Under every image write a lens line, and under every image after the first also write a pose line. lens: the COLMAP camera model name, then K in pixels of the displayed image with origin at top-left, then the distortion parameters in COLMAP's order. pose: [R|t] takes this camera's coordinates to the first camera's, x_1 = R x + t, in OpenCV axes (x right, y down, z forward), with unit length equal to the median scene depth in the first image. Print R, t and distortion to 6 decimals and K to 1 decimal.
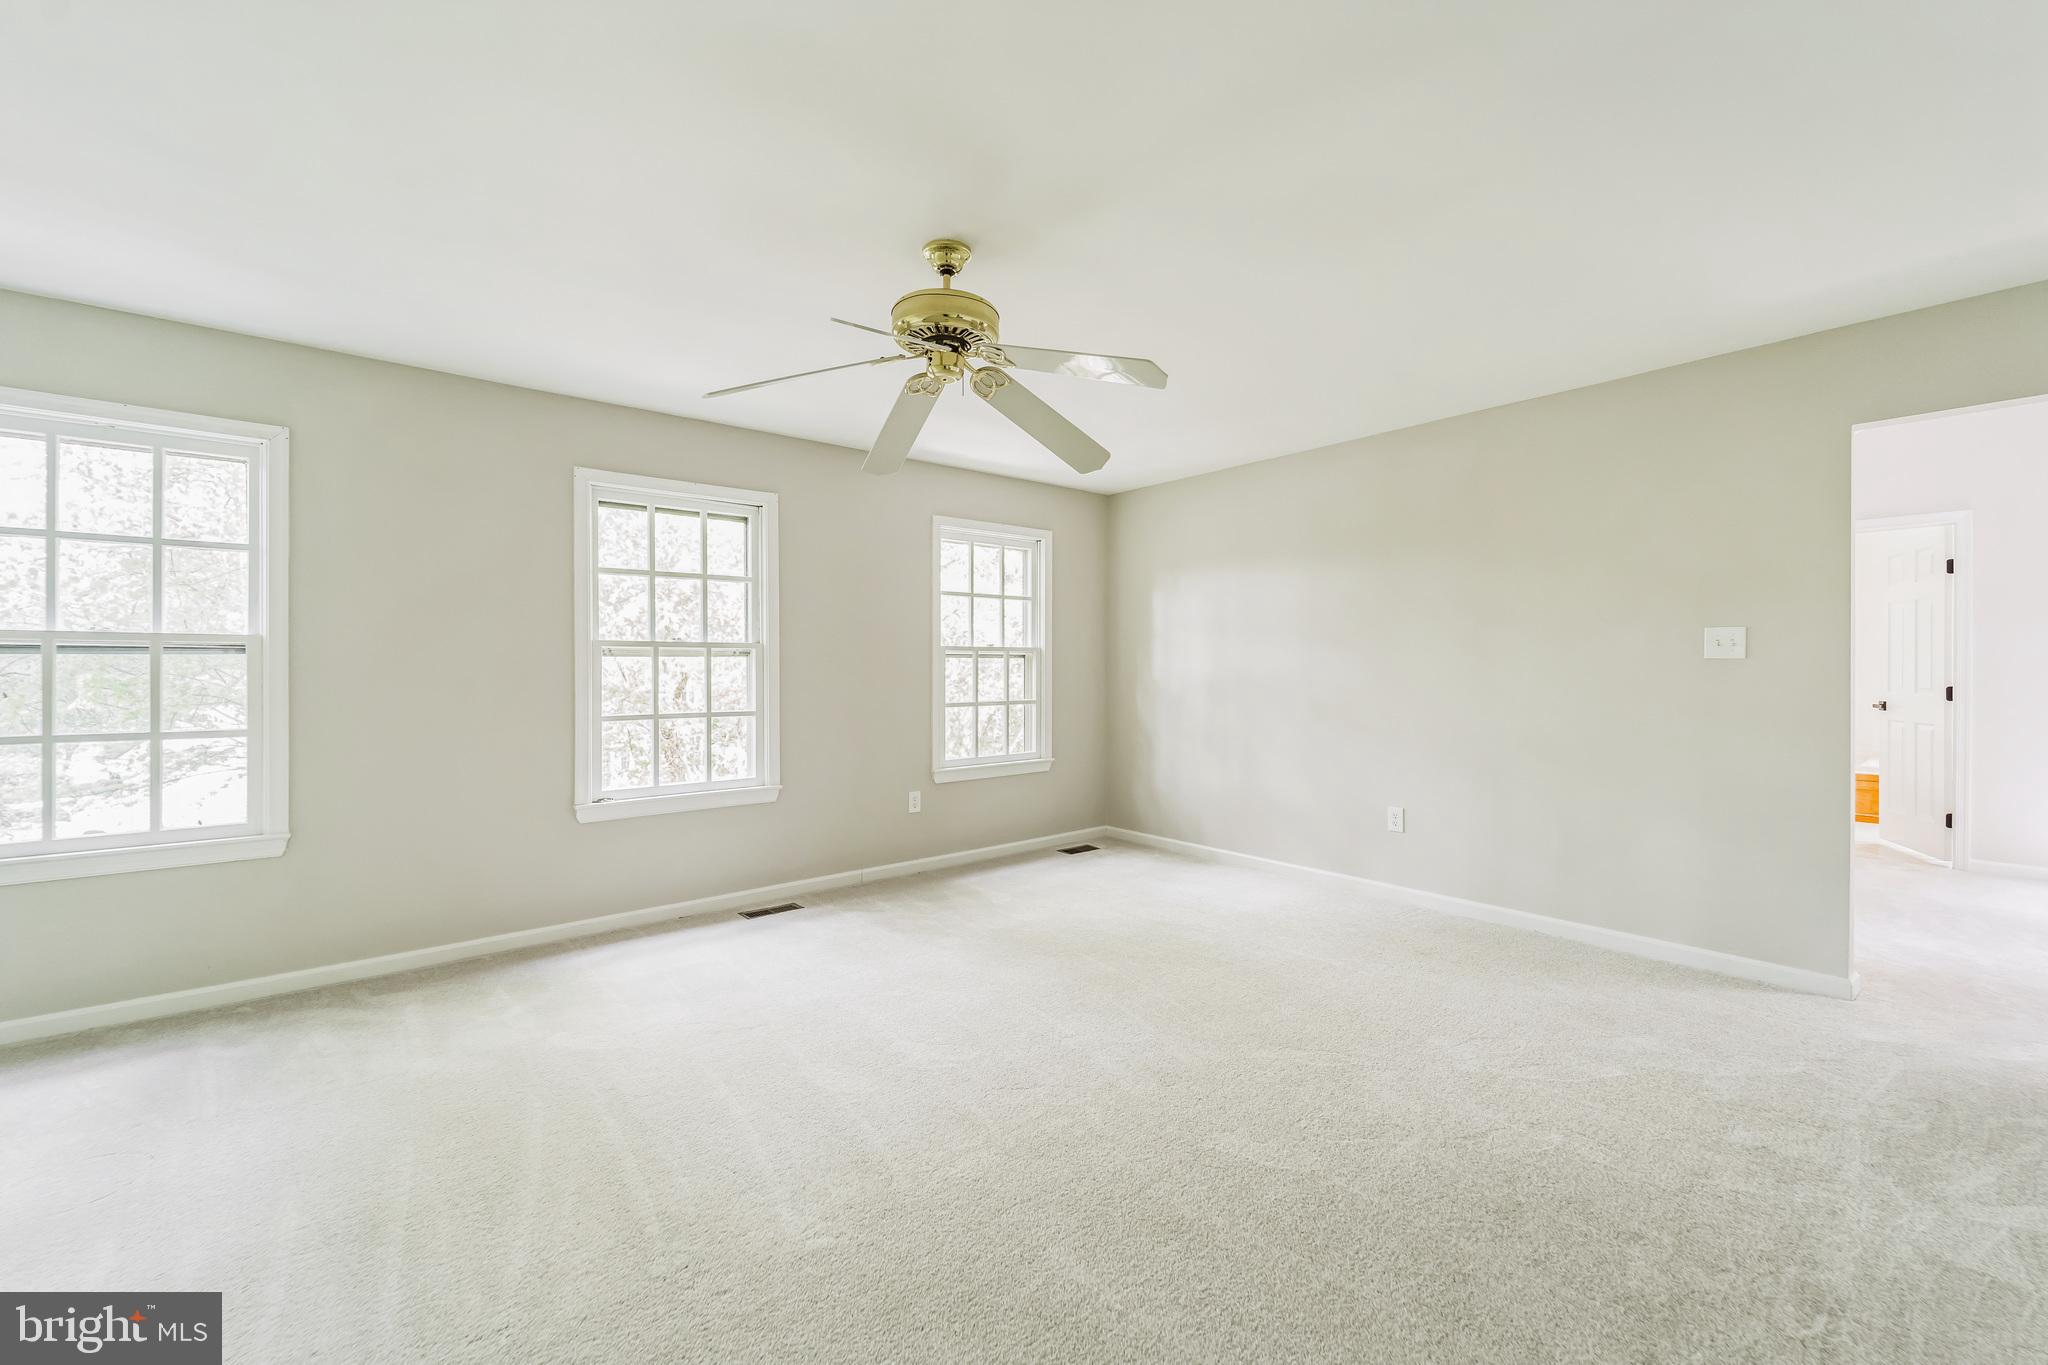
lens RADIAL K [[859.2, 0, 955.4], [0, 859.2, 664.5], [0, 0, 1]] dist [0.000371, 0.000184]
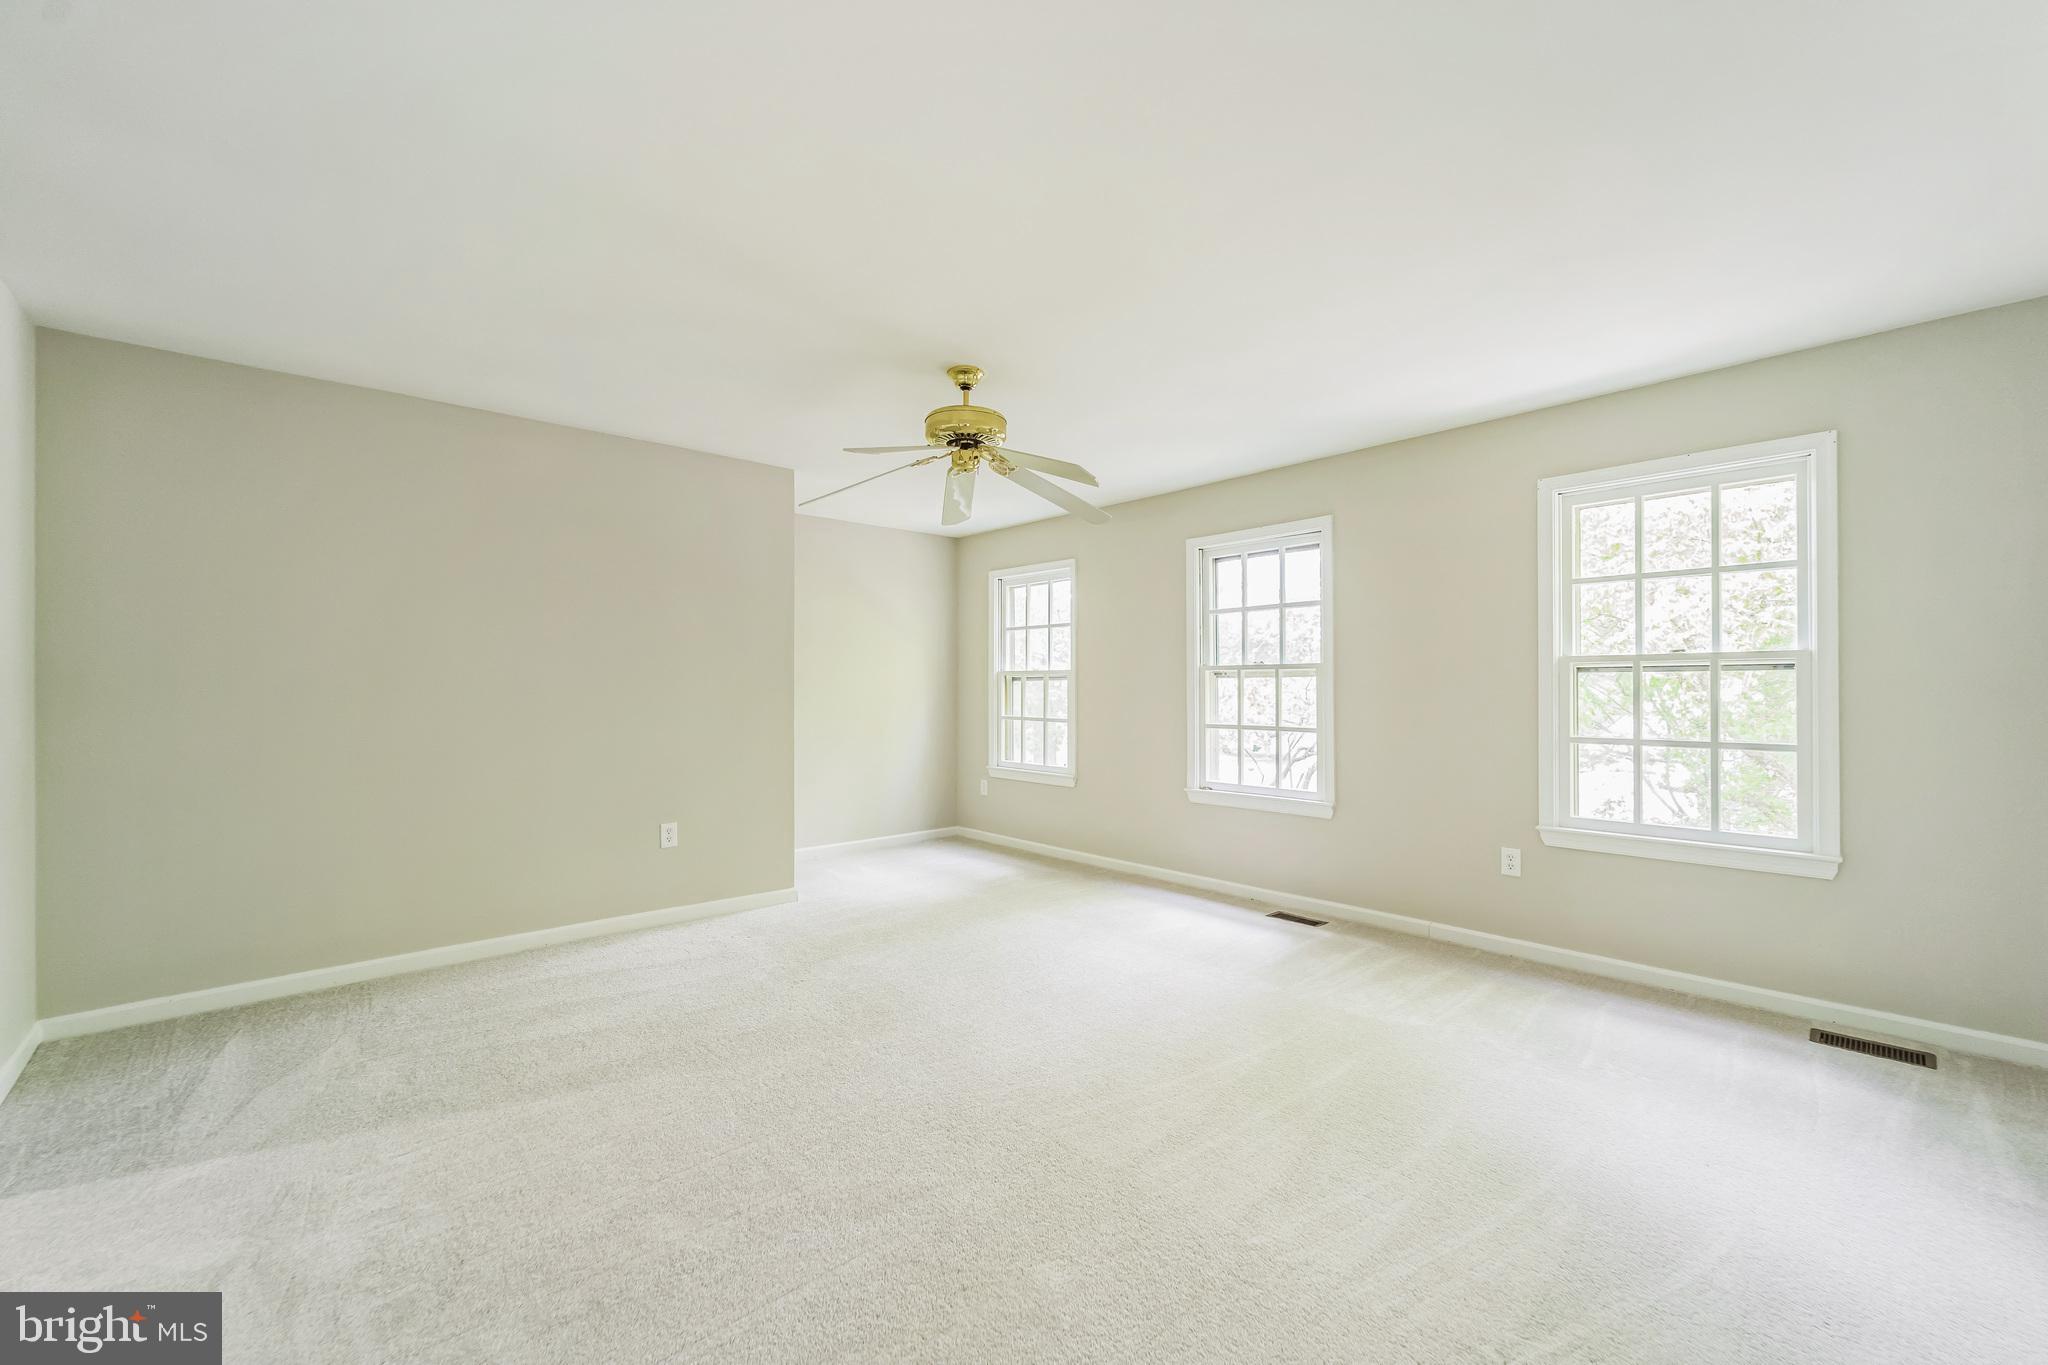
lens RADIAL K [[827.1, 0, 1035.5], [0, 827.1, 680.0], [0, 0, 1]] dist [-0.000673, -0.000382]
pose [[0.060263, -0.006343, -0.998162, 0.755572], [0.006562, 0.999961, -0.005959, -0.000913], [0.998161, -0.006191, 0.060302, 0.606046]]
